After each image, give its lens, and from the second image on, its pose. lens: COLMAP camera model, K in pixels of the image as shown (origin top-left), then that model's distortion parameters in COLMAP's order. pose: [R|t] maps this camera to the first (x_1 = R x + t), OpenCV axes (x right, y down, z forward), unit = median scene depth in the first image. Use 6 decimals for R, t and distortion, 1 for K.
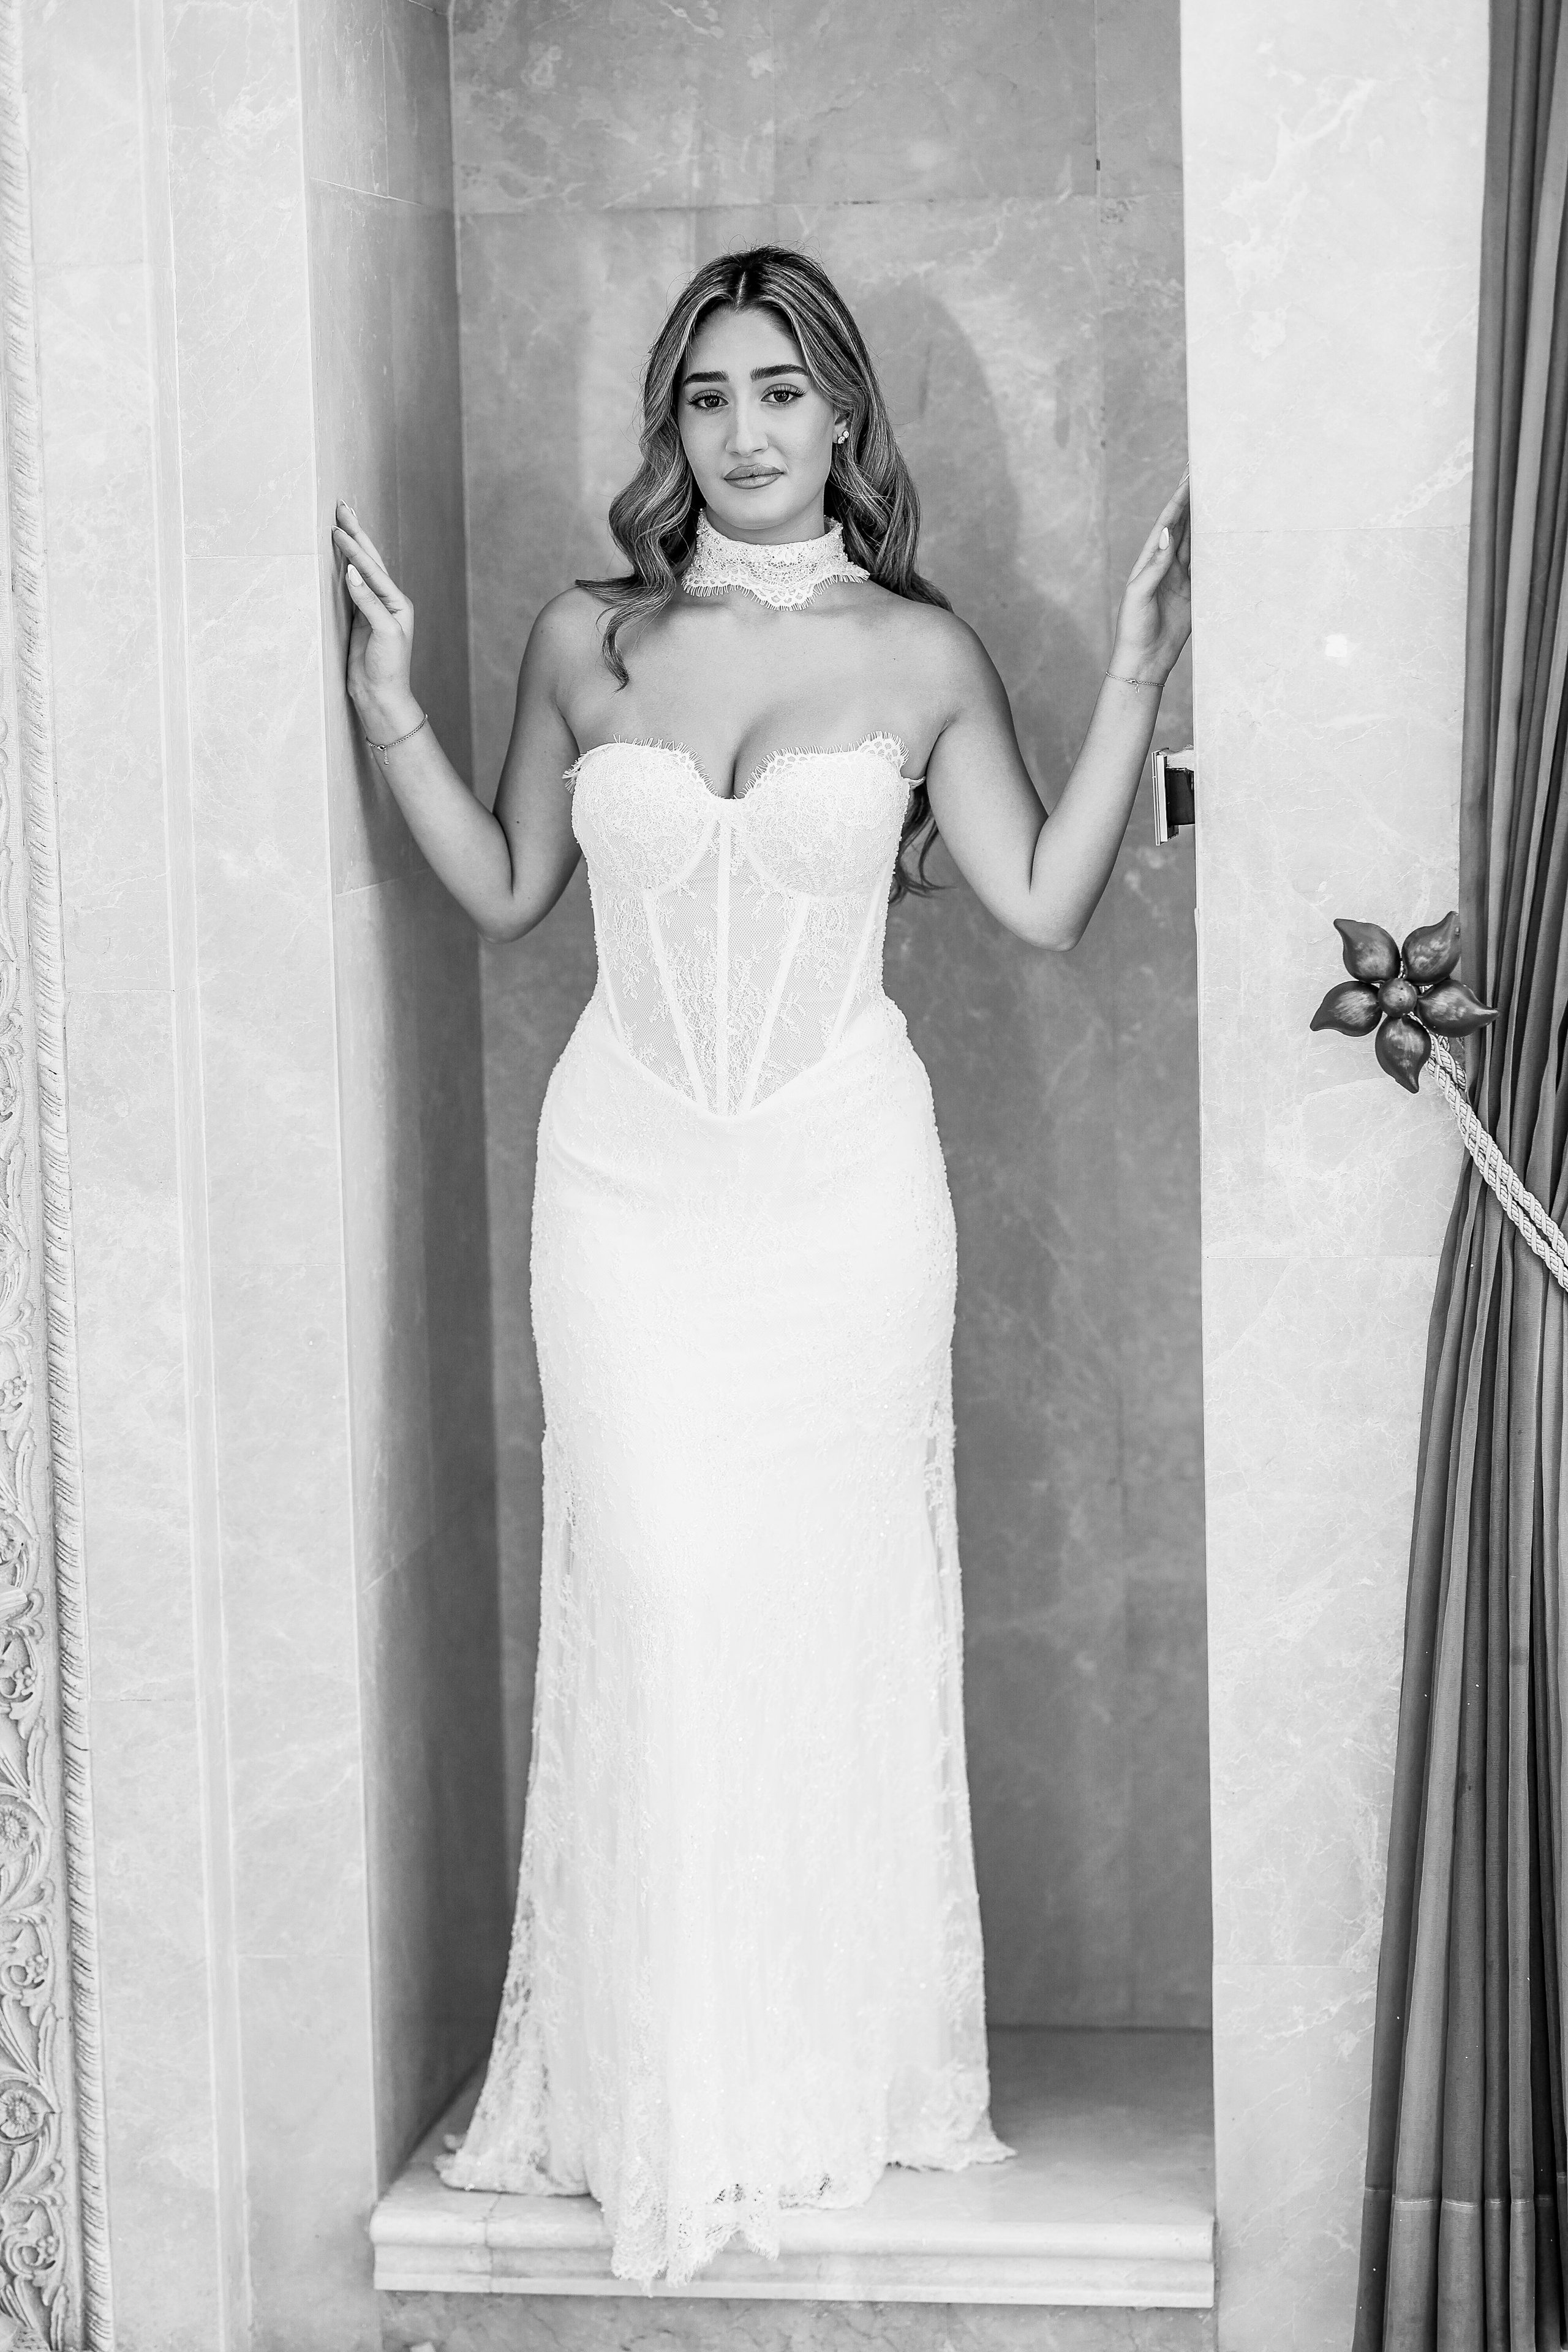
lens RADIAL K [[5959.0, 0, 854.5], [0, 5959.0, 1166.4], [0, 0, 1]] dist [0.050990, 0.000000]
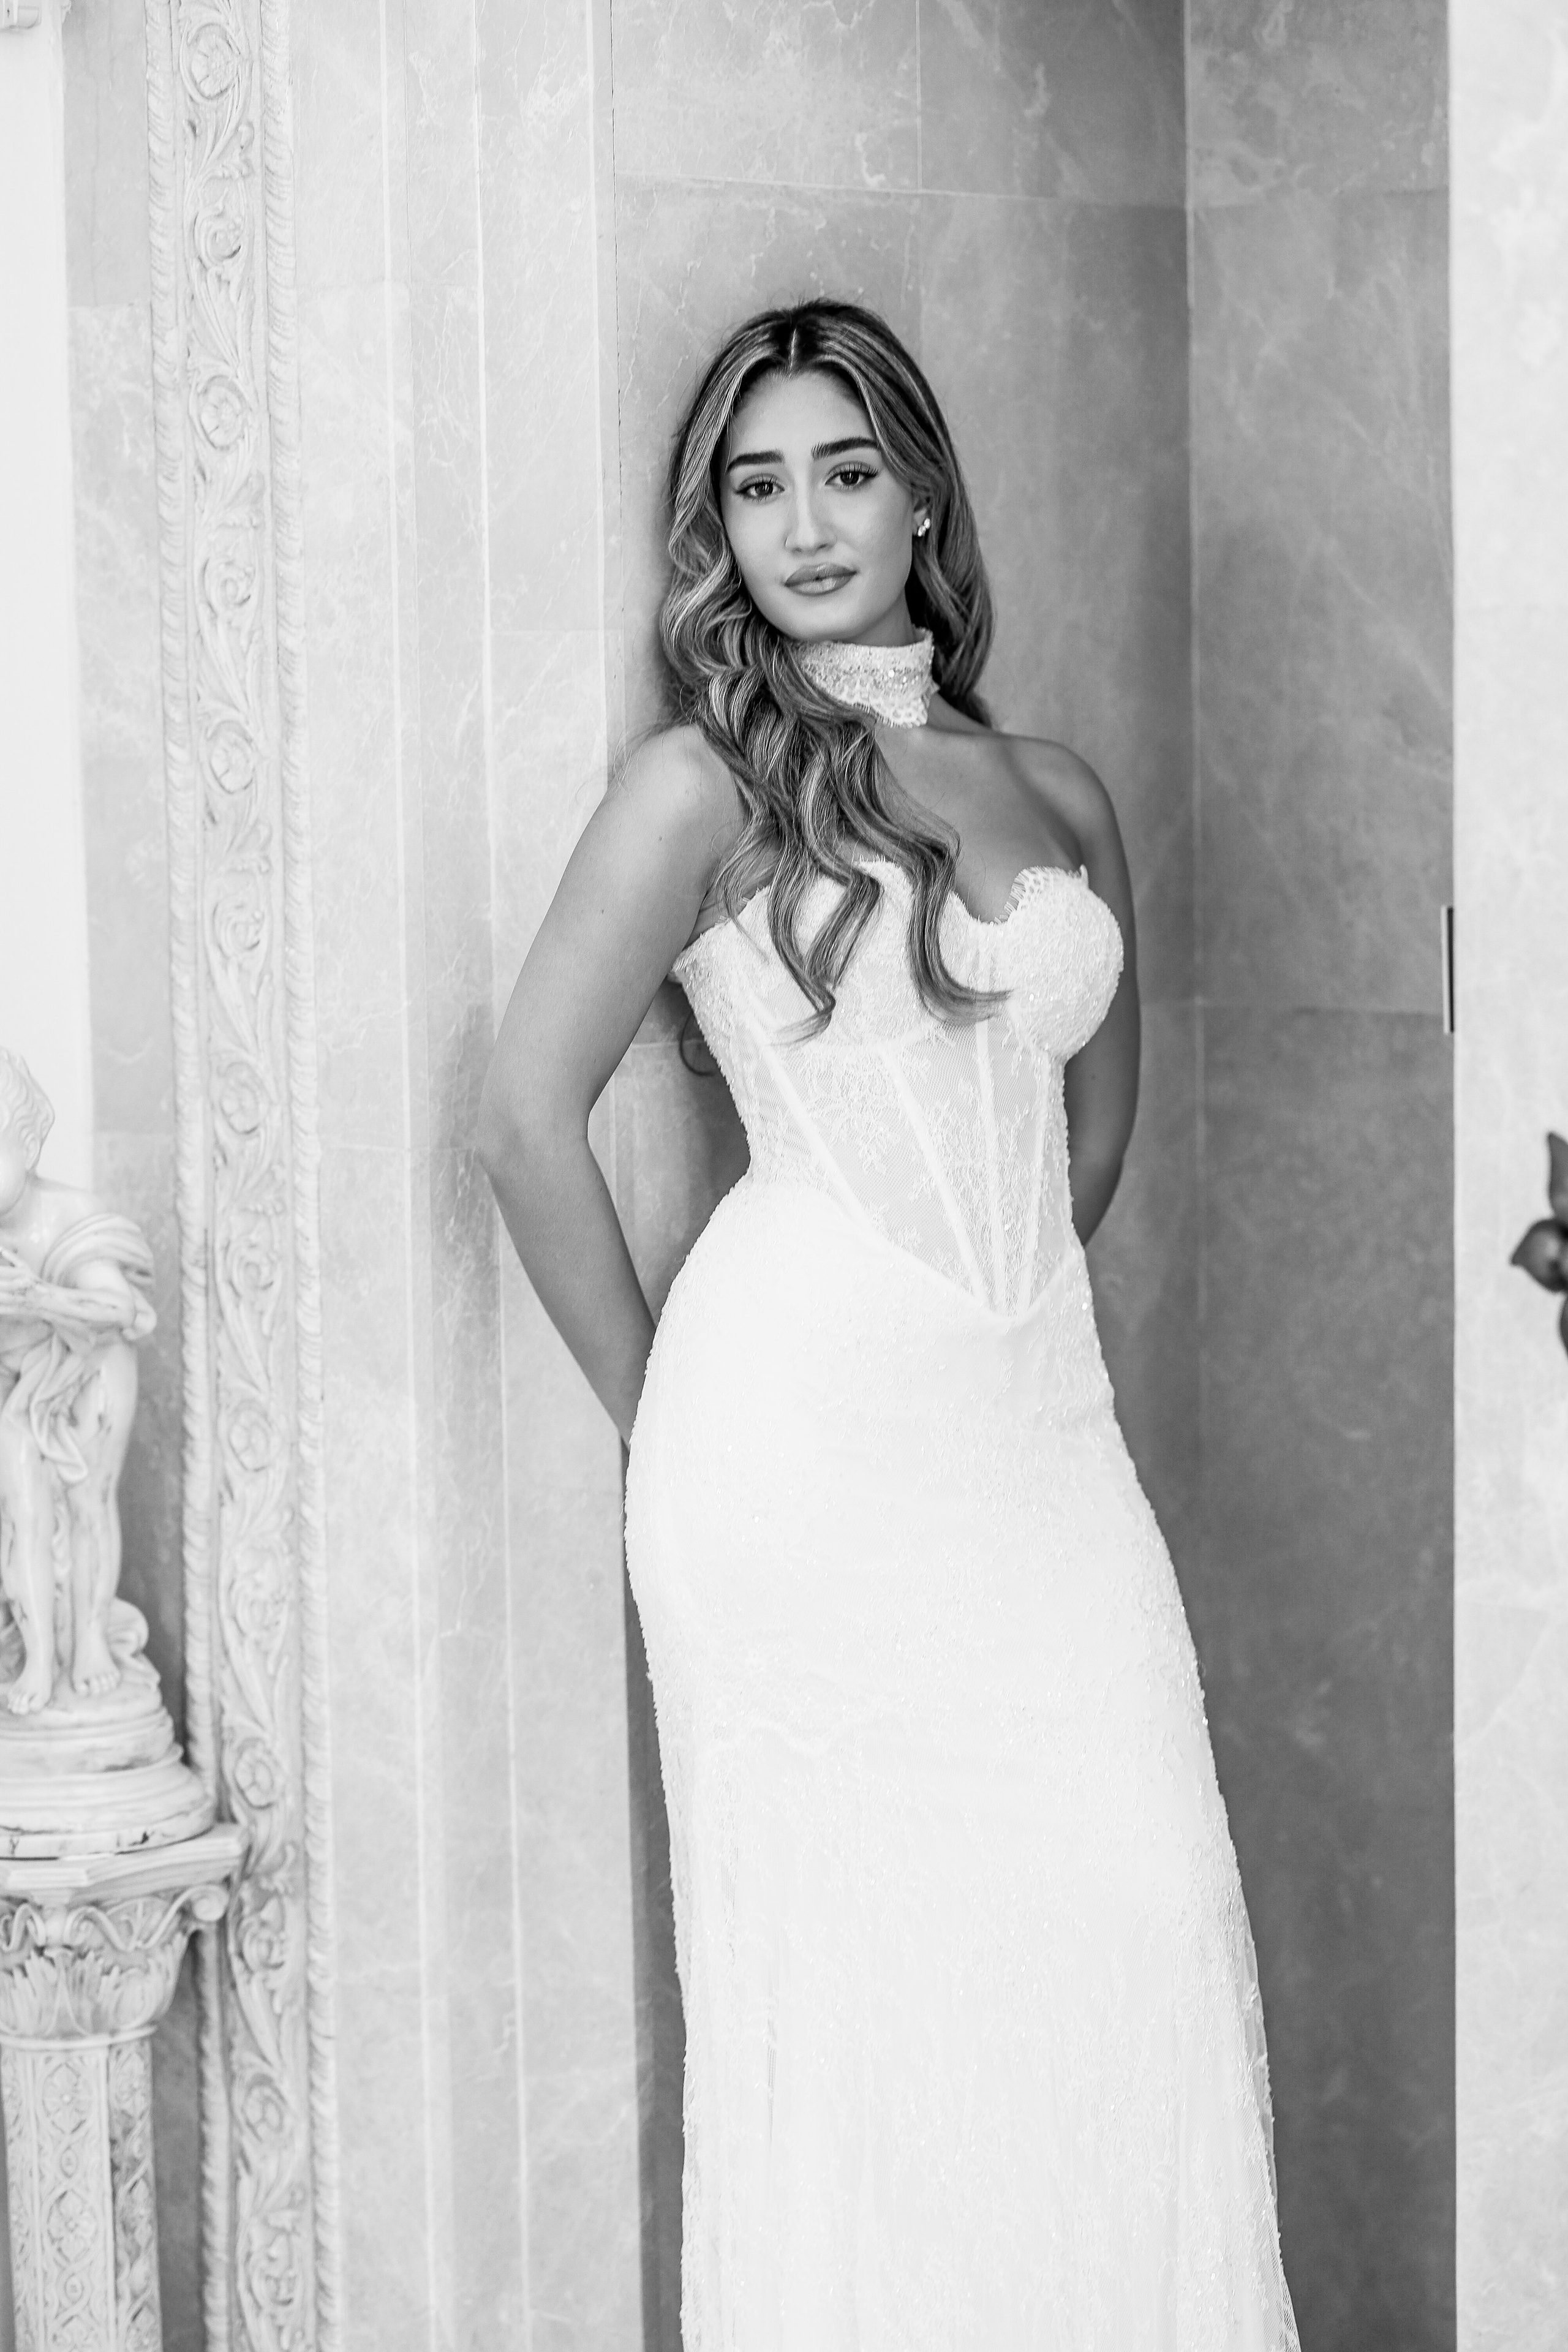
lens RADIAL K [[5959.0, 0, 764.0], [0, 5959.0, 1183.3], [0, 0, 1]] dist [0.050990, 0.000000]
pose [[0.793349, 0.063352, -0.605462, 0.426585], [-0.067053, 0.997613, 0.016523, -0.041507], [0.605063, 0.027490, 0.795703, 0.360569]]
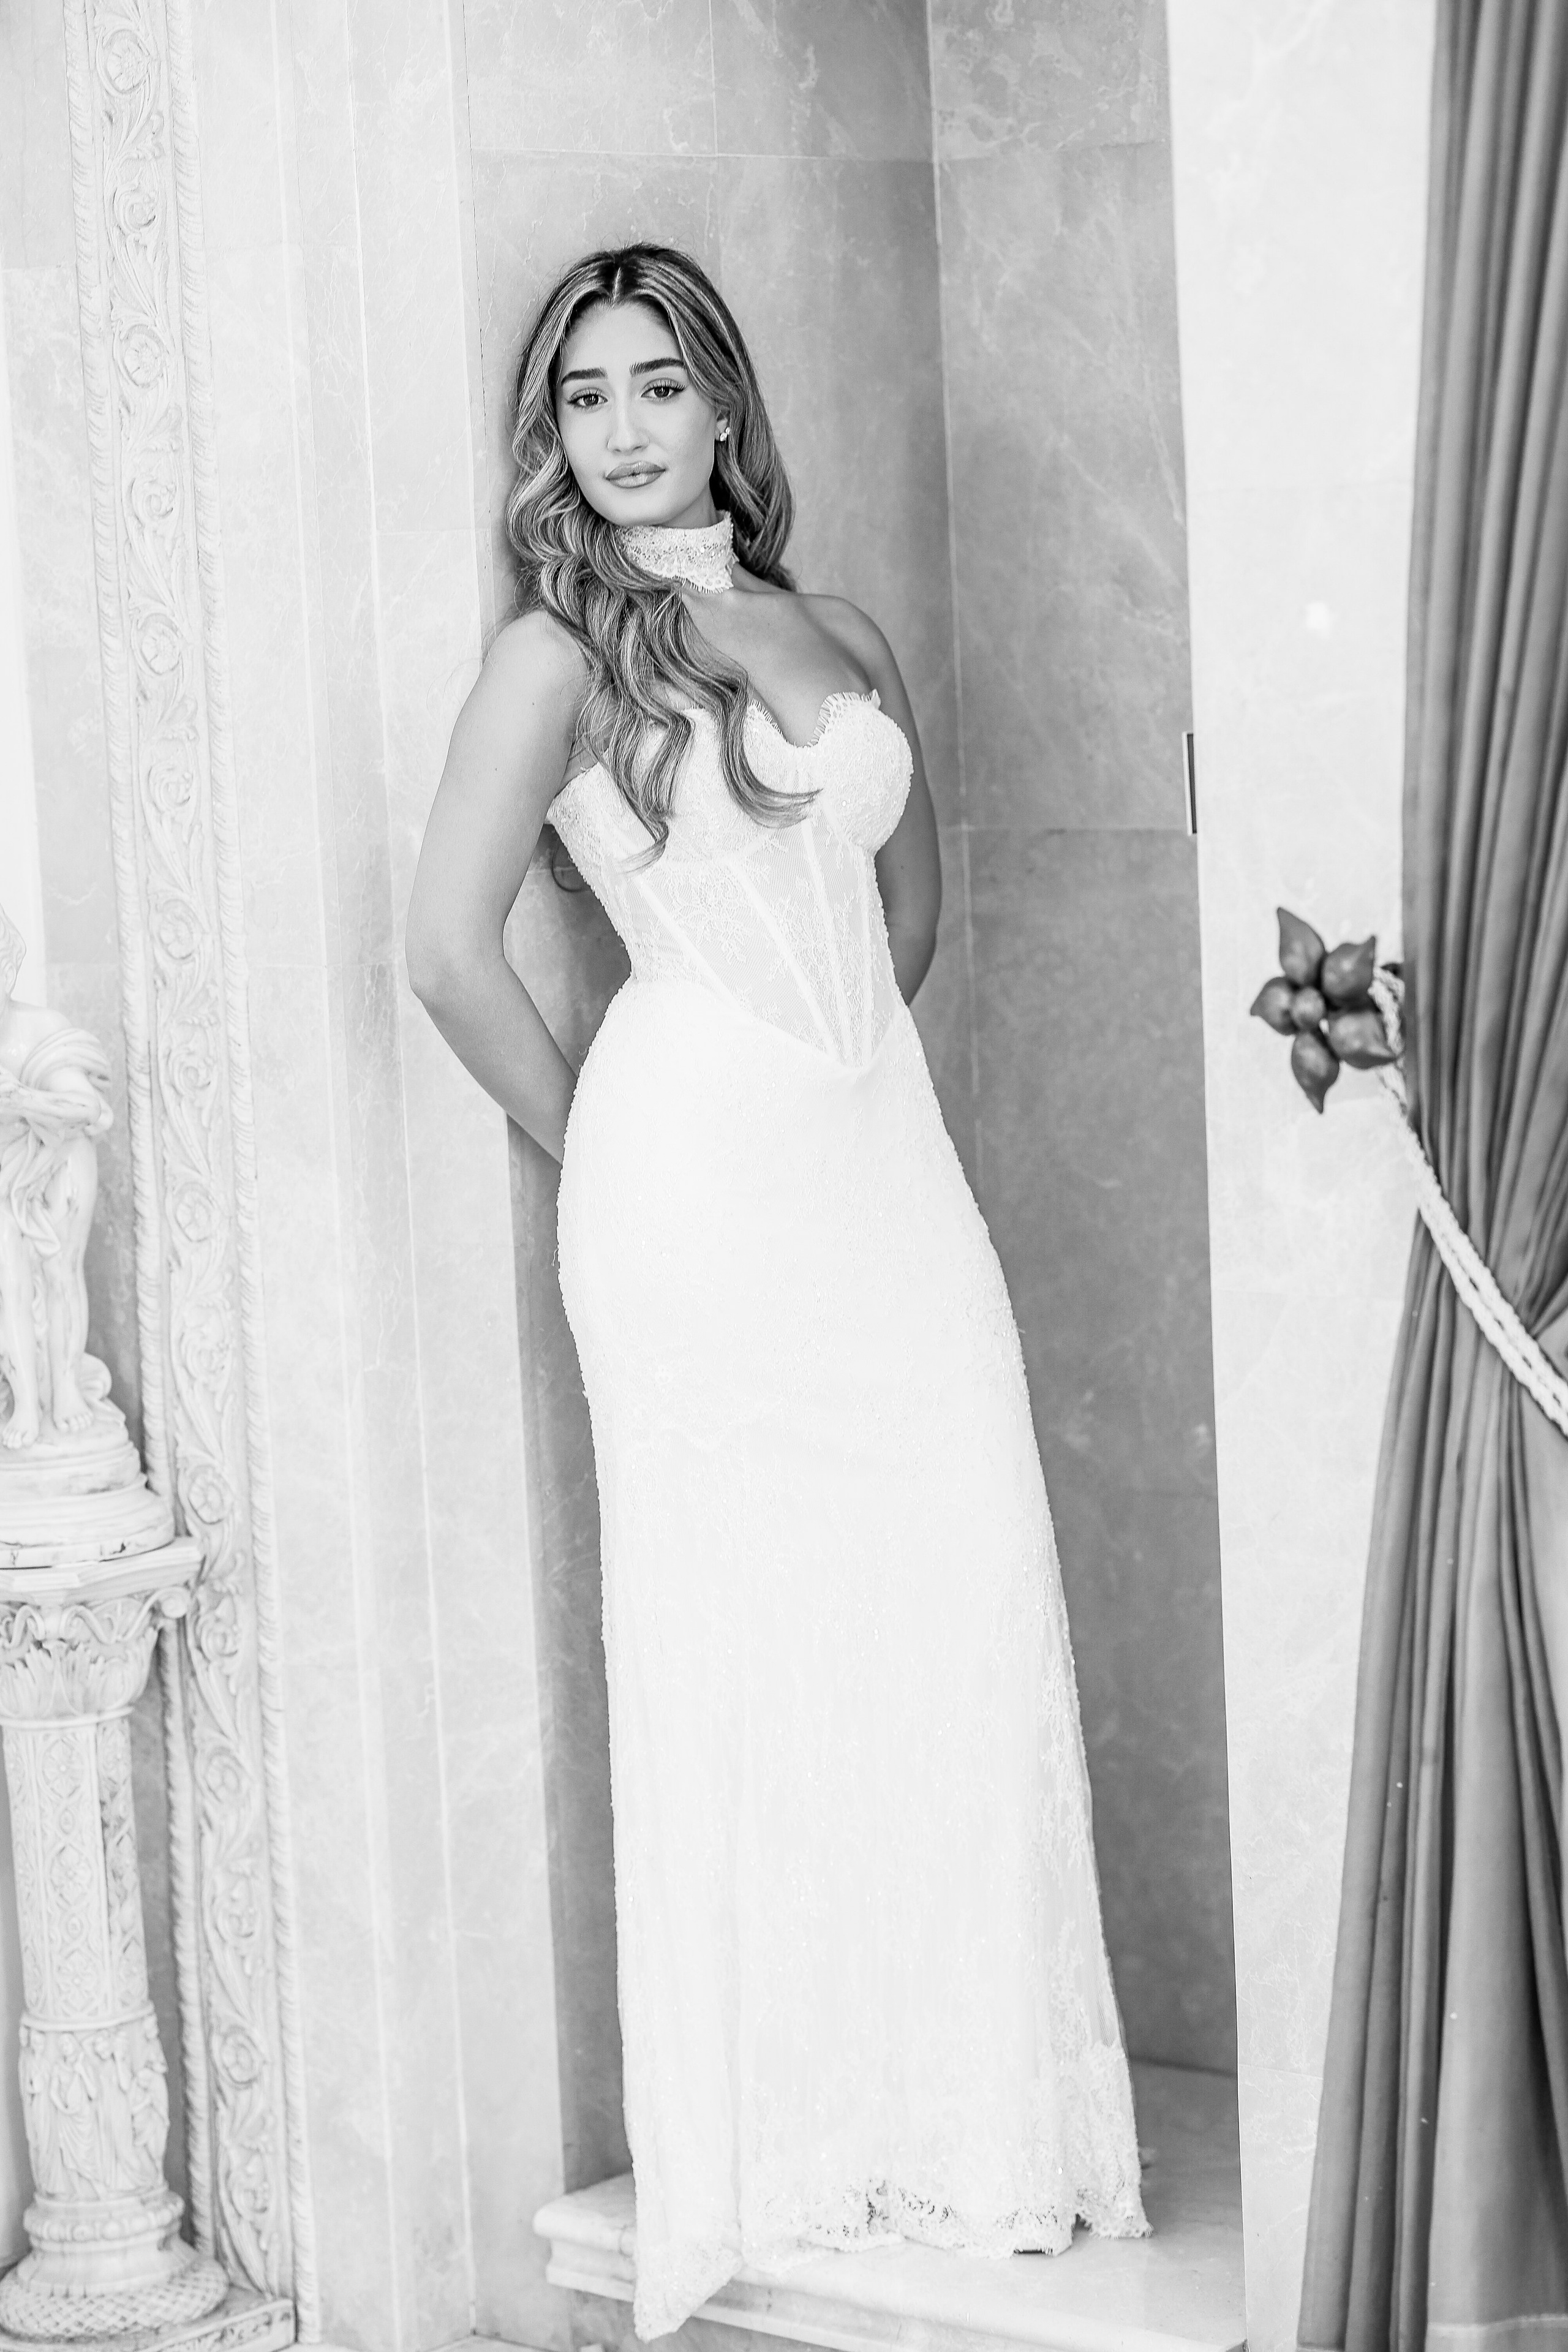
lens RADIAL K [[5959.0, 0, 785.1], [0, 5959.0, 1173.1], [0, 0, 1]] dist [0.050990, 0.000000]
pose [[0.831918, 0.044438, -0.553116, 0.501833], [-0.033838, 0.998996, 0.029367, -0.026512], [0.553866, -0.005714, 0.832587, 0.203108]]
